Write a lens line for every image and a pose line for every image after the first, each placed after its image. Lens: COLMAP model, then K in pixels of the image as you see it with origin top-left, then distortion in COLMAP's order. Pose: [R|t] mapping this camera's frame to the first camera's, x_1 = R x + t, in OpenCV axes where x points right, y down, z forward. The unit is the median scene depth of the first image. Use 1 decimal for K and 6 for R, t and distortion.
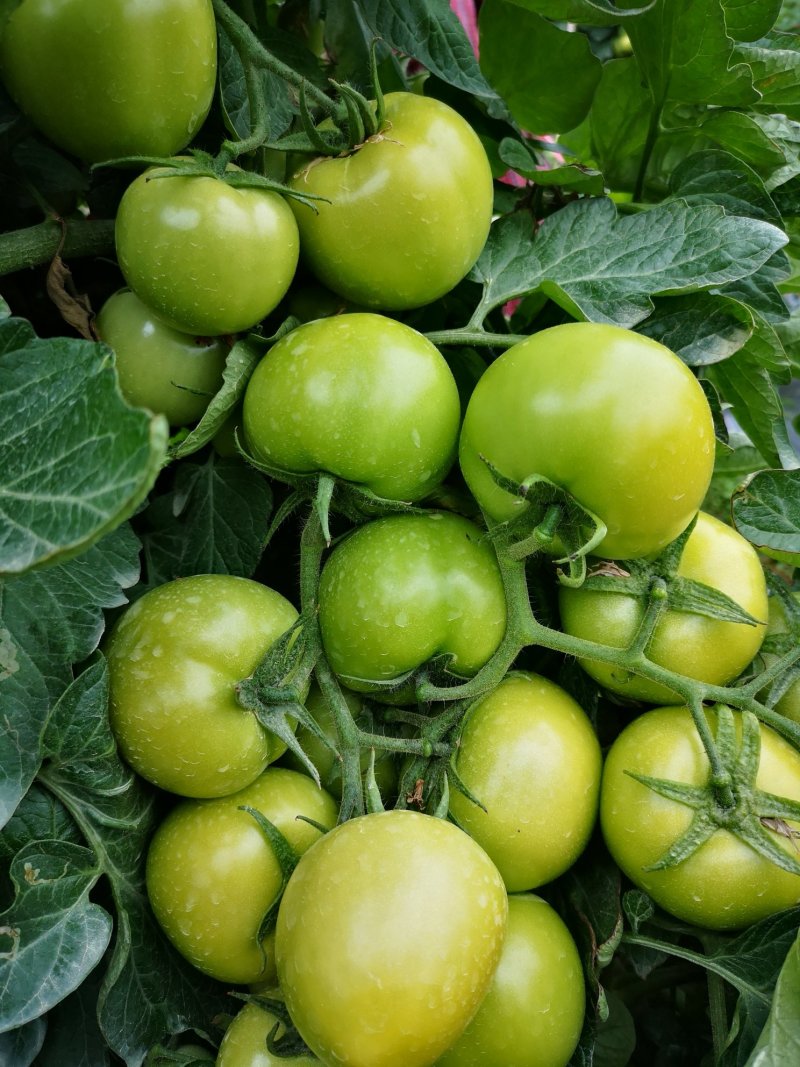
lens RADIAL K [[960.2, 0, 400.0], [0, 960.2, 533.5], [0, 0, 1]] dist [-0.040658, -0.000277]
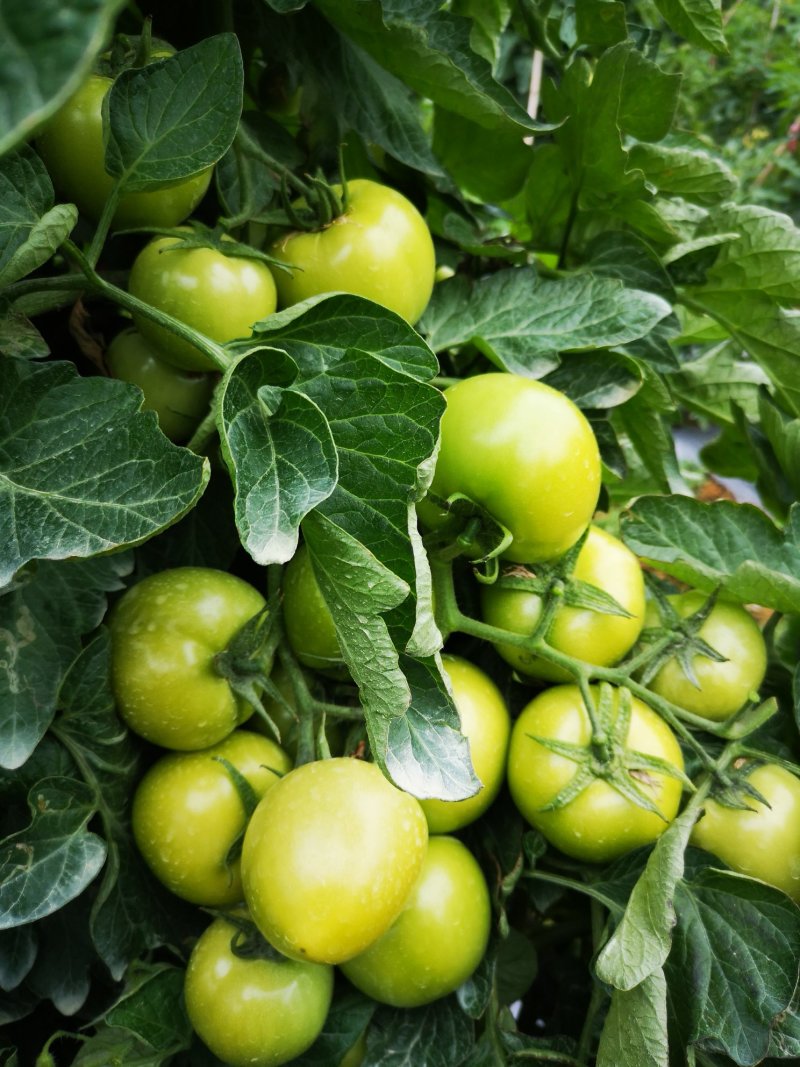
lens RADIAL K [[940.3, 0, 382.7], [0, 940.3, 564.2], [0, 0, 1]] dist [-0.000825, 0.001607]
pose [[0.999140, 0.030522, 0.028049, 0.007501], [-0.031030, 0.999359, 0.017867, 0.011755], [-0.027486, -0.018722, 0.999447, -0.212520]]
